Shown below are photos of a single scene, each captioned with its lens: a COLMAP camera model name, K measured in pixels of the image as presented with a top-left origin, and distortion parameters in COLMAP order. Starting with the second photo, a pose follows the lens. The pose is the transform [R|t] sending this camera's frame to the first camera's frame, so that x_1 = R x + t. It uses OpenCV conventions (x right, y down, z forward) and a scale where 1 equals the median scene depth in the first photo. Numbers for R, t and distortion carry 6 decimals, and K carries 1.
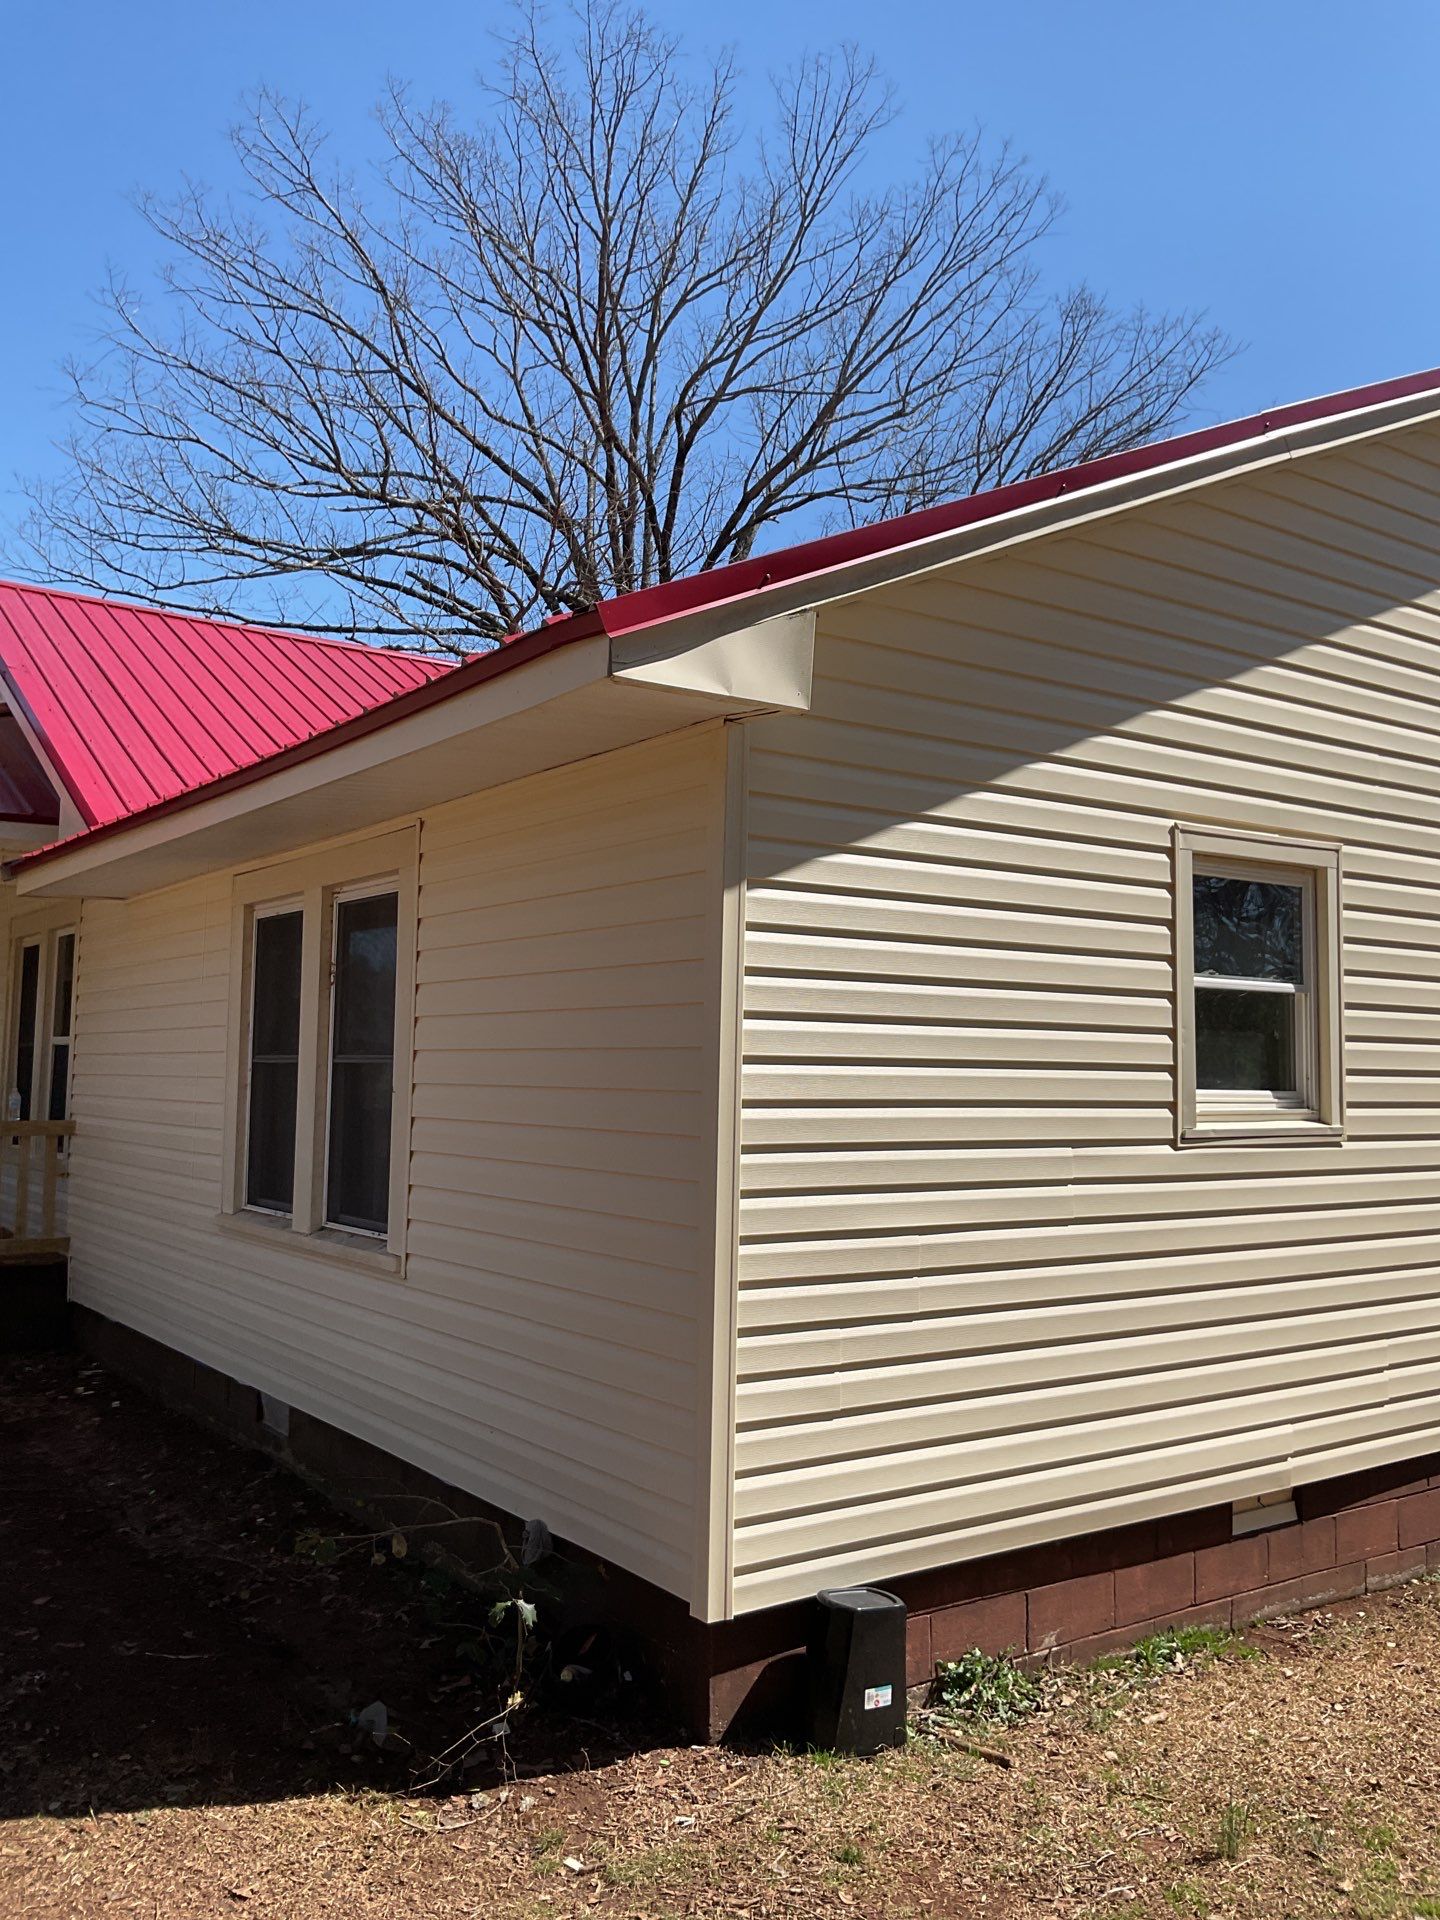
lens RADIAL K [[1614.9, 0, 733.9], [0, 1614.9, 964.9], [0, 0, 1]] dist [0.078574, -0.128723]
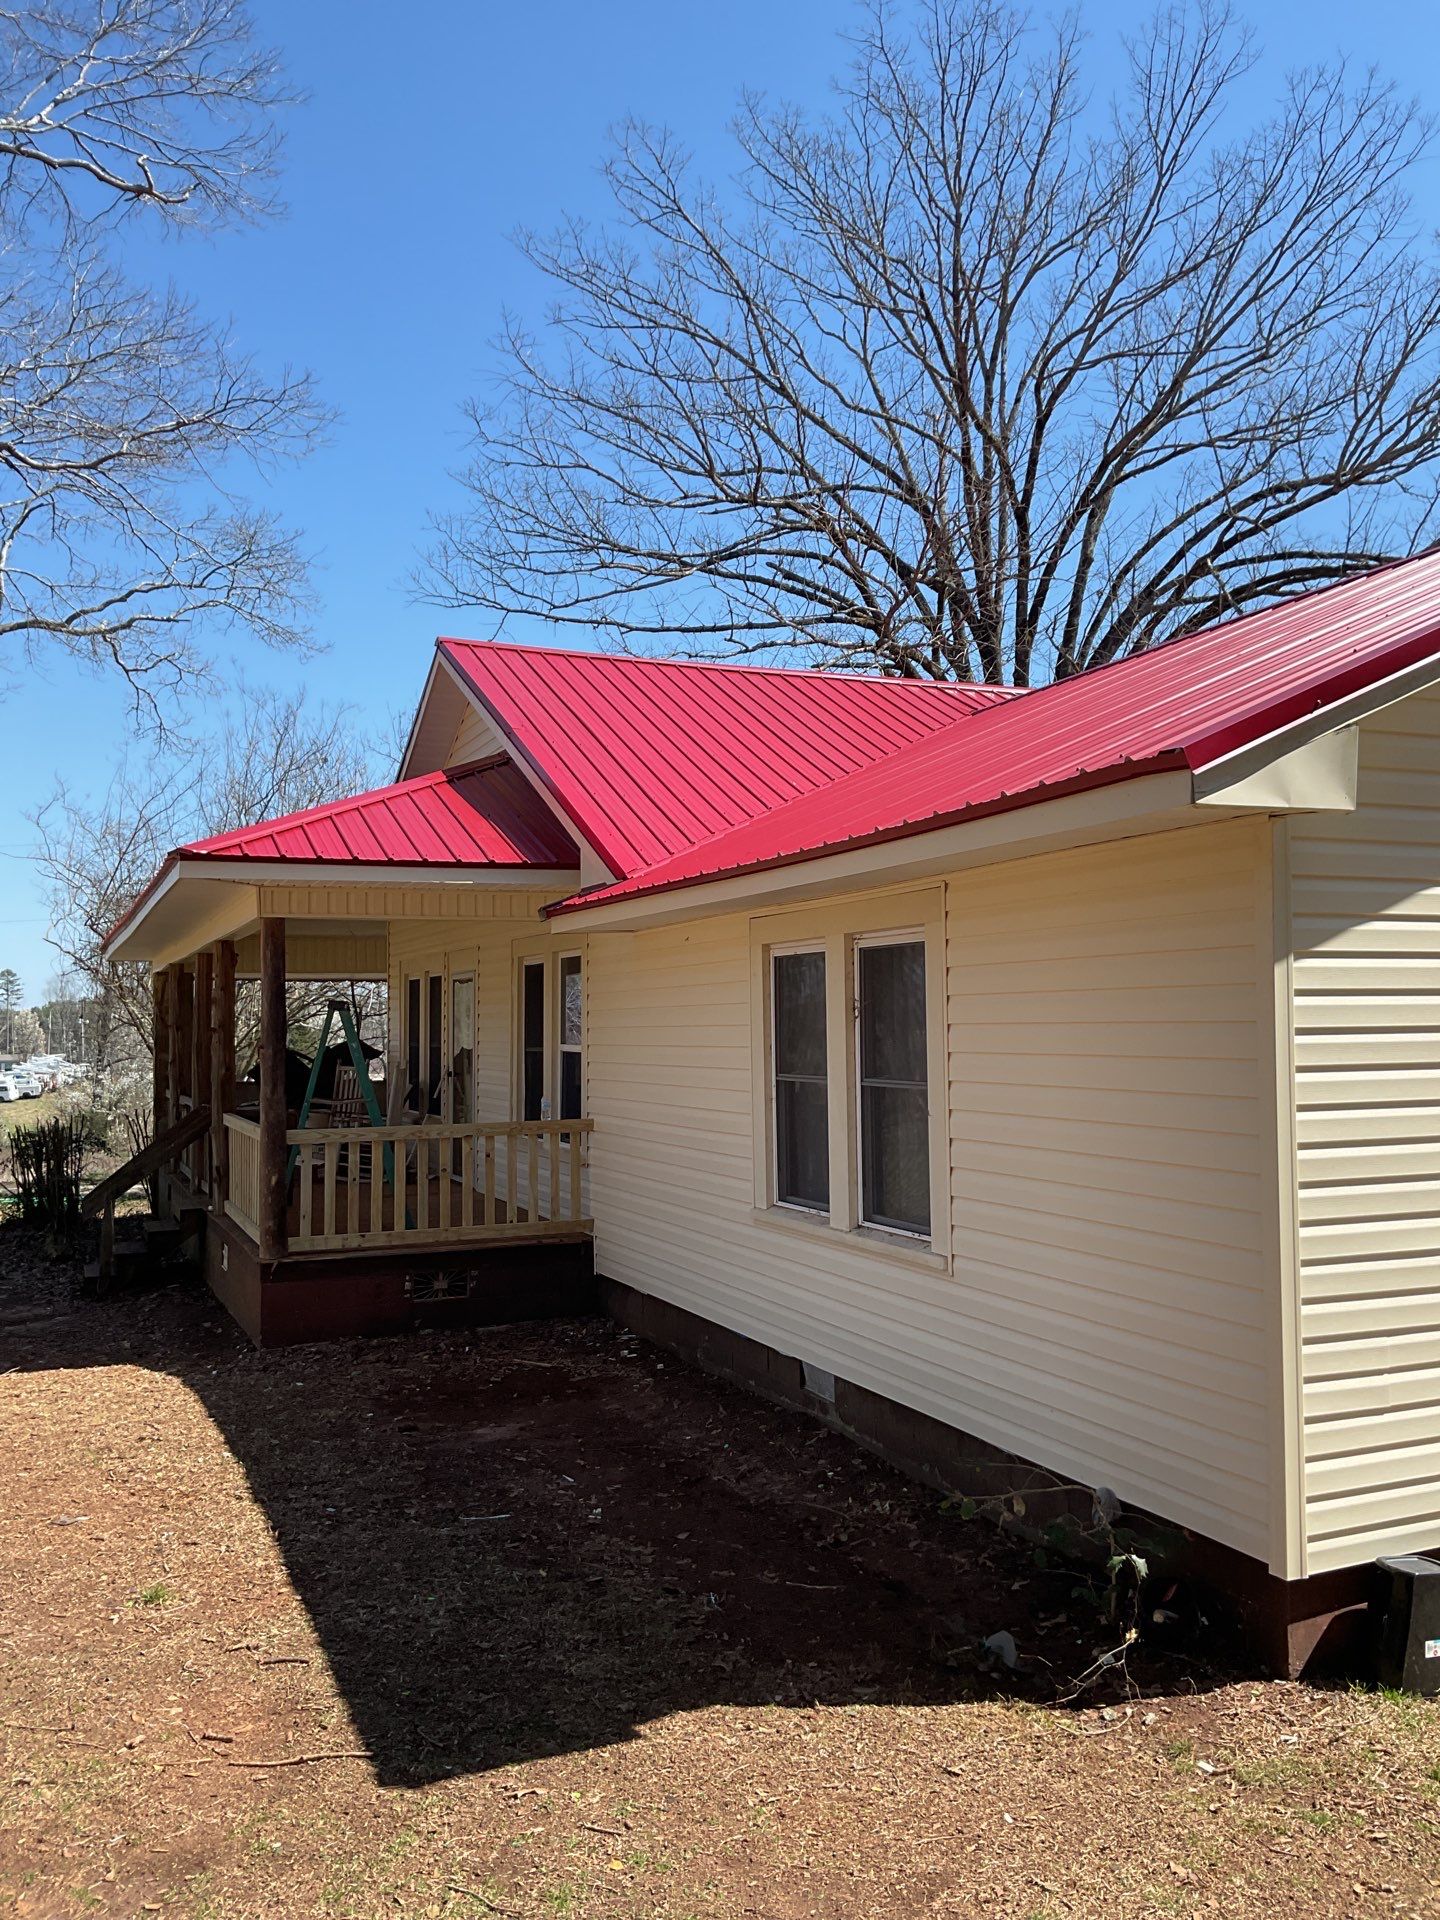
lens RADIAL K [[1614.9, 0, 732.8], [0, 1614.9, 971.8], [0, 0, 1]] dist [0.078574, -0.128723]
pose [[0.978984, -0.034335, -0.201027, -0.080993], [0.041681, 0.998605, 0.032424, -0.050044], [0.199633, -0.040122, 0.979049, -0.120582]]
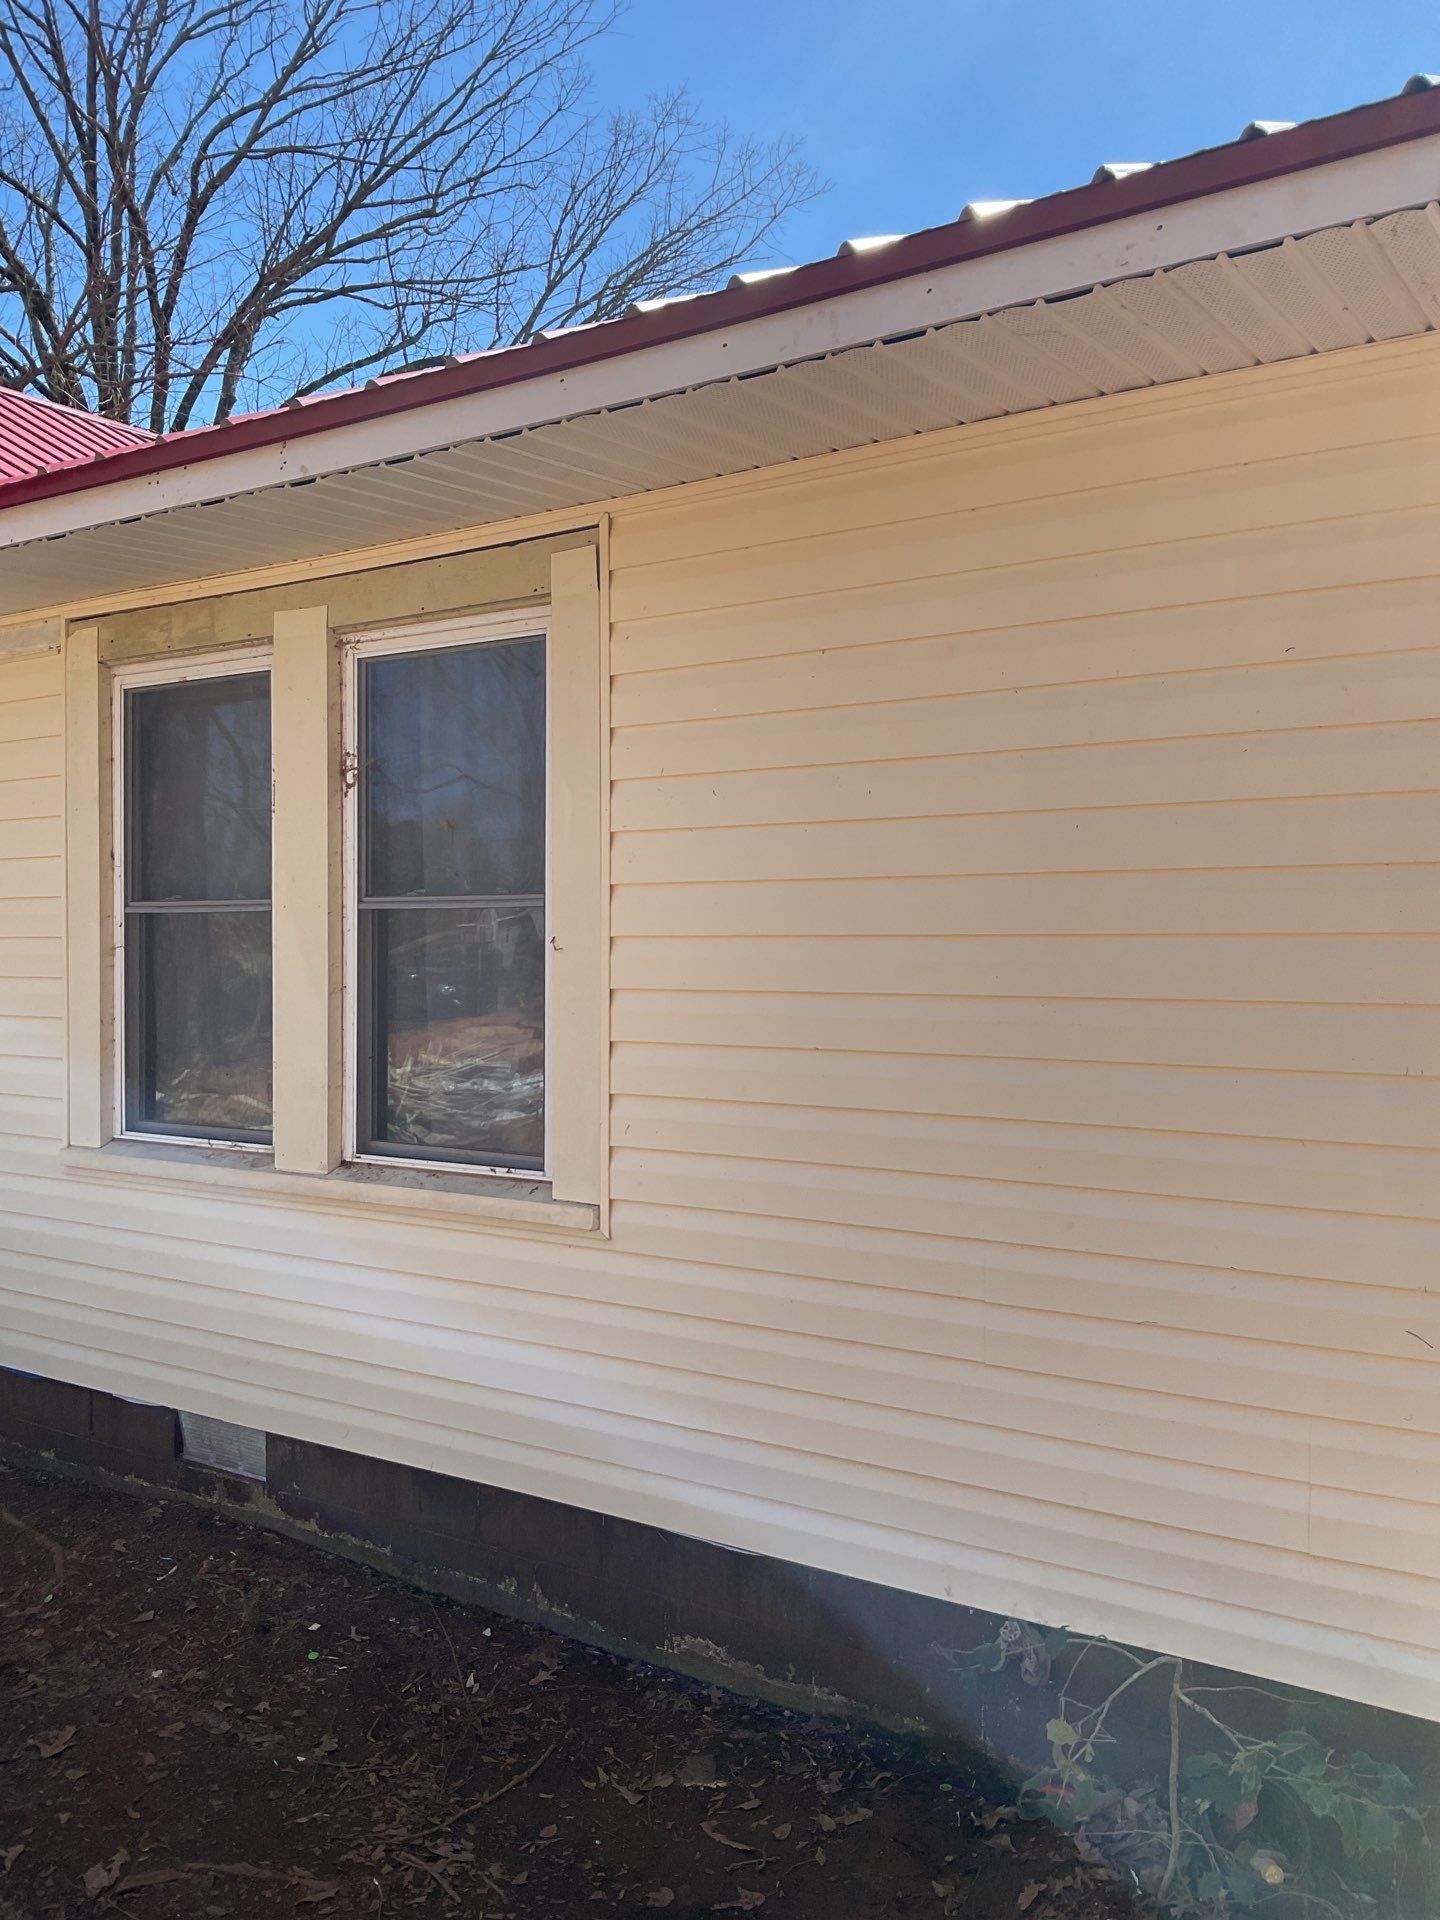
lens RADIAL K [[1569.7, 0, 712.5], [0, 1569.7, 947.5], [0, 0, 1]] dist [0.043380, -0.053767]
pose [[0.929211, -0.018137, 0.369105, -0.276349], [-0.008784, 0.997429, 0.071125, 0.023790], [-0.369446, -0.069332, 0.926662, 0.294526]]
